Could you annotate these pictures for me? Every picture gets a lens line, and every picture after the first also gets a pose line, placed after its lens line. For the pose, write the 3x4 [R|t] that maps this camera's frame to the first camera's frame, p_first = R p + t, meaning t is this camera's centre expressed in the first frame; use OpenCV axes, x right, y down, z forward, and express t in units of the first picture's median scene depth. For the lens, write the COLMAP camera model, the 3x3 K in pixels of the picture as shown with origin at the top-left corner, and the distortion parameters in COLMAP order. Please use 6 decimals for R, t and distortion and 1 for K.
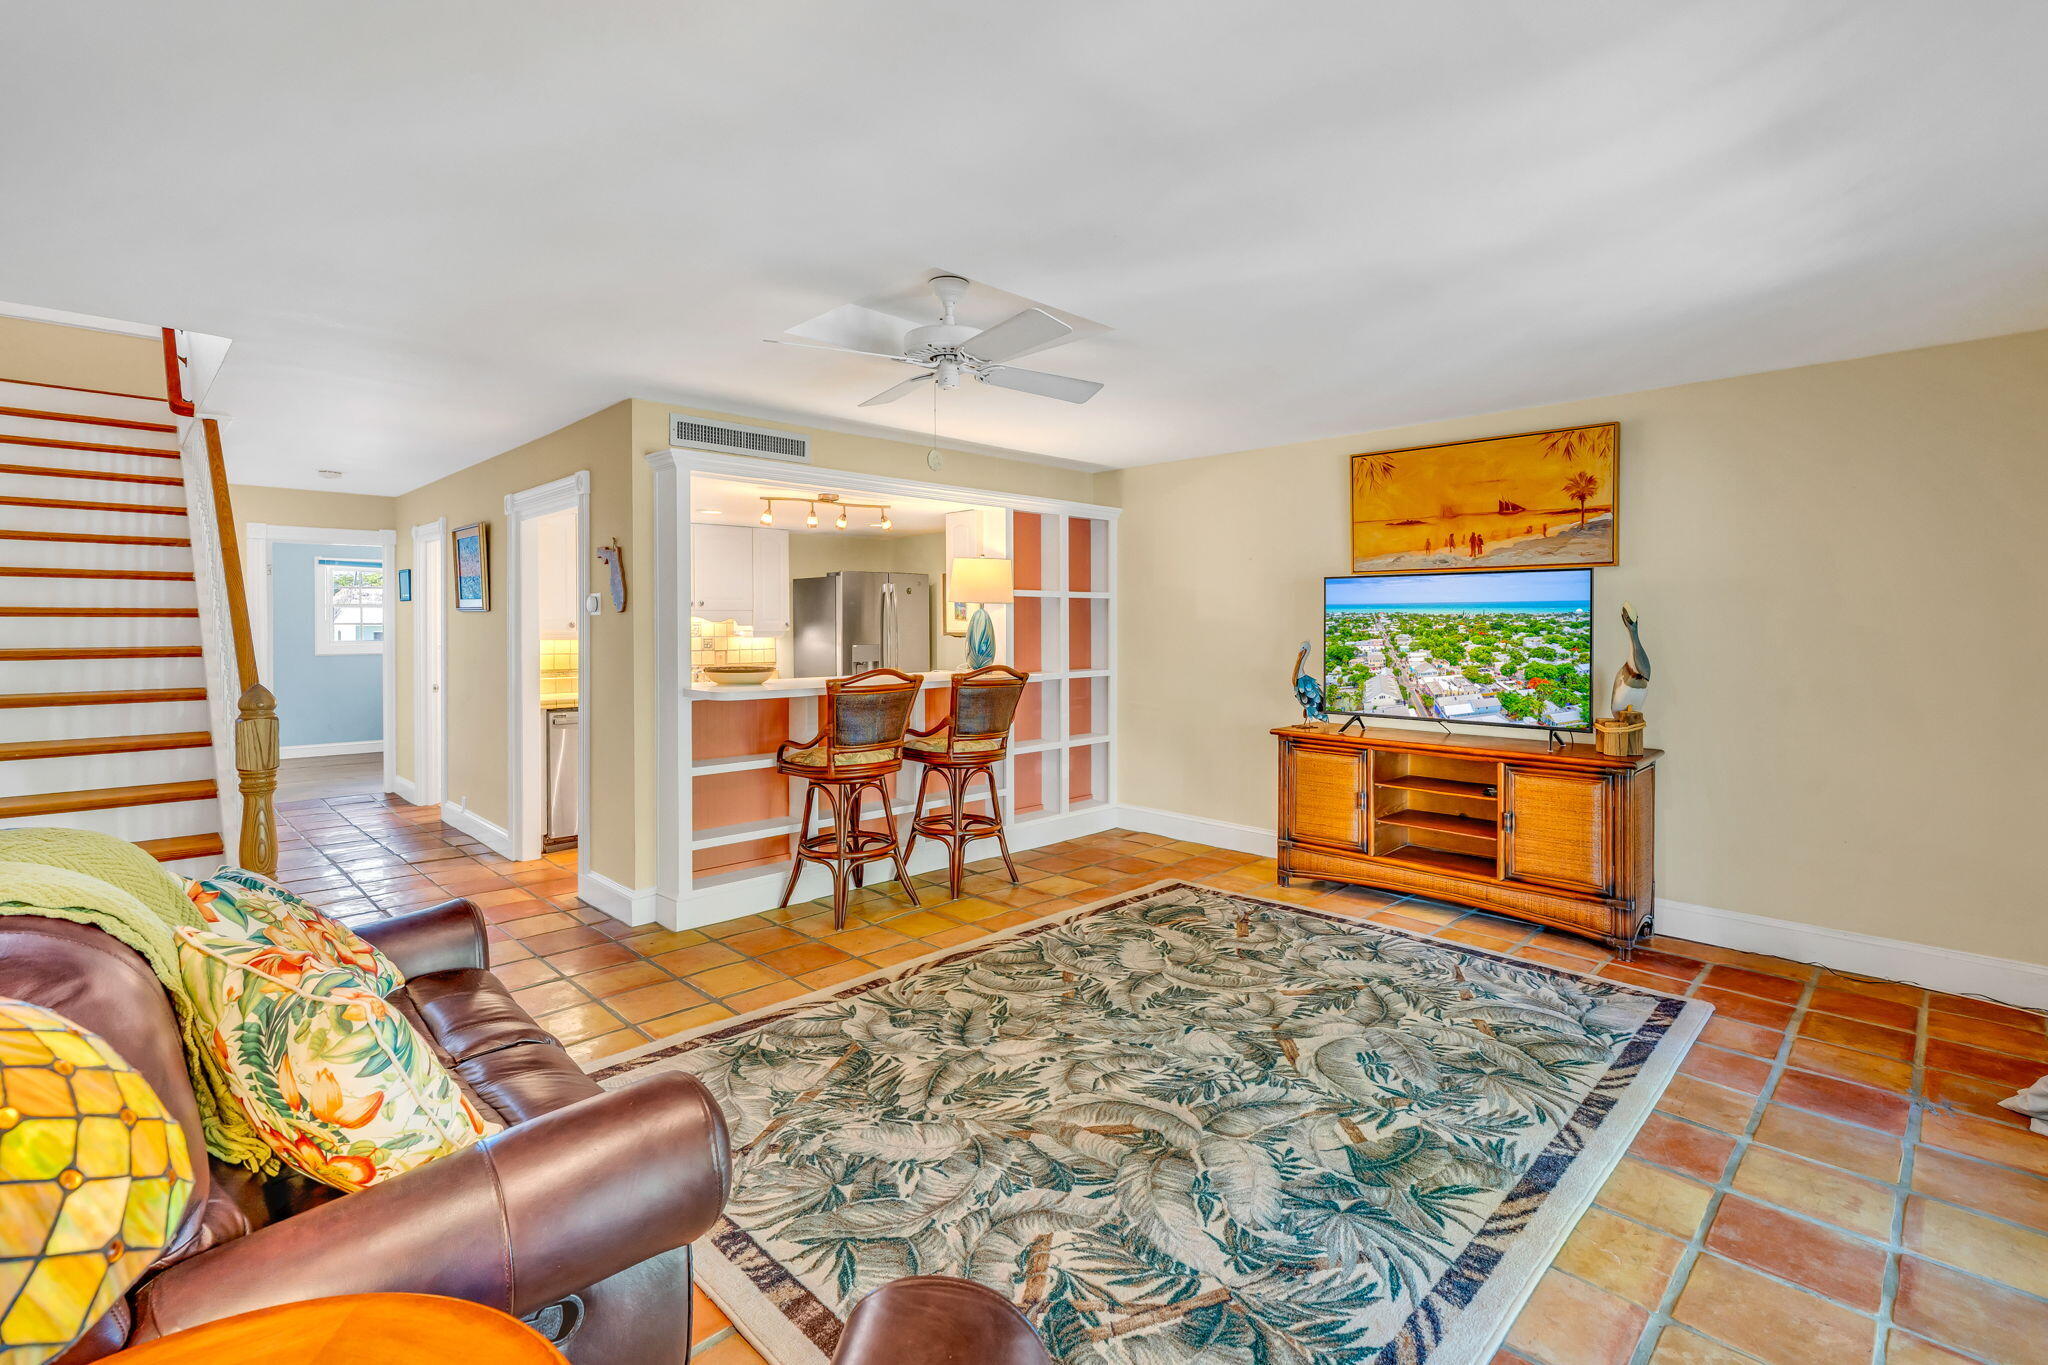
lens RADIAL K [[970.1, 0, 1024.0], [0, 970.1, 682.5], [0, 0, 1]] dist [-0.004259, -0.000371]
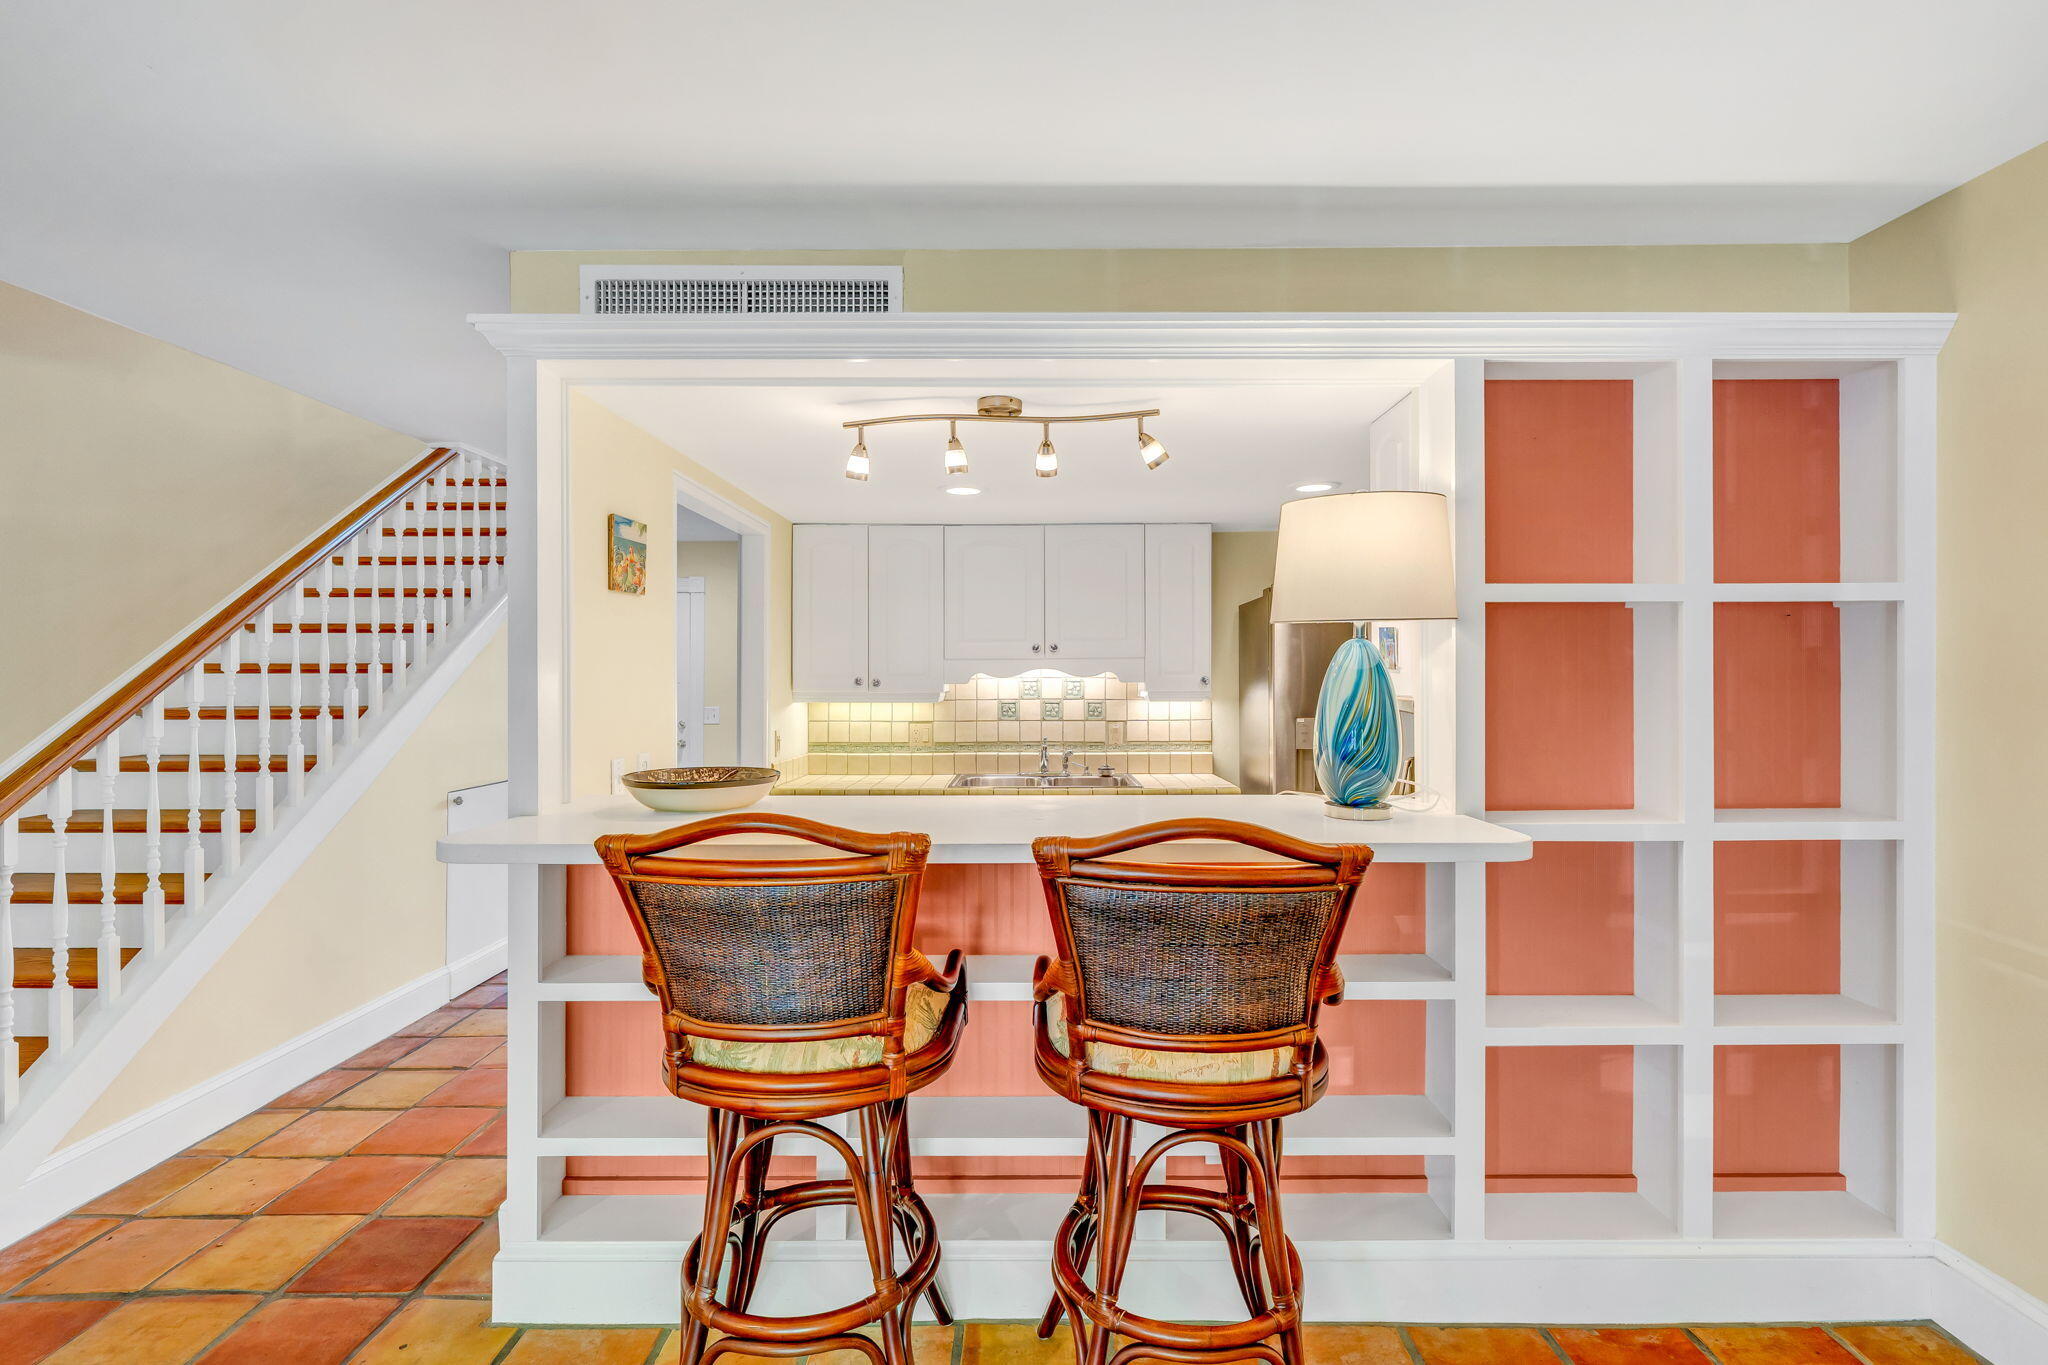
lens RADIAL K [[970.1, 0, 1024.0], [0, 970.1, 682.5], [0, 0, 1]] dist [-0.004259, -0.000371]
pose [[0.706573, -0.001259, -0.707639, 0.114142], [-0.038352, 0.998461, -0.040071, -0.035829], [0.706600, 0.055452, 0.705437, 0.592556]]
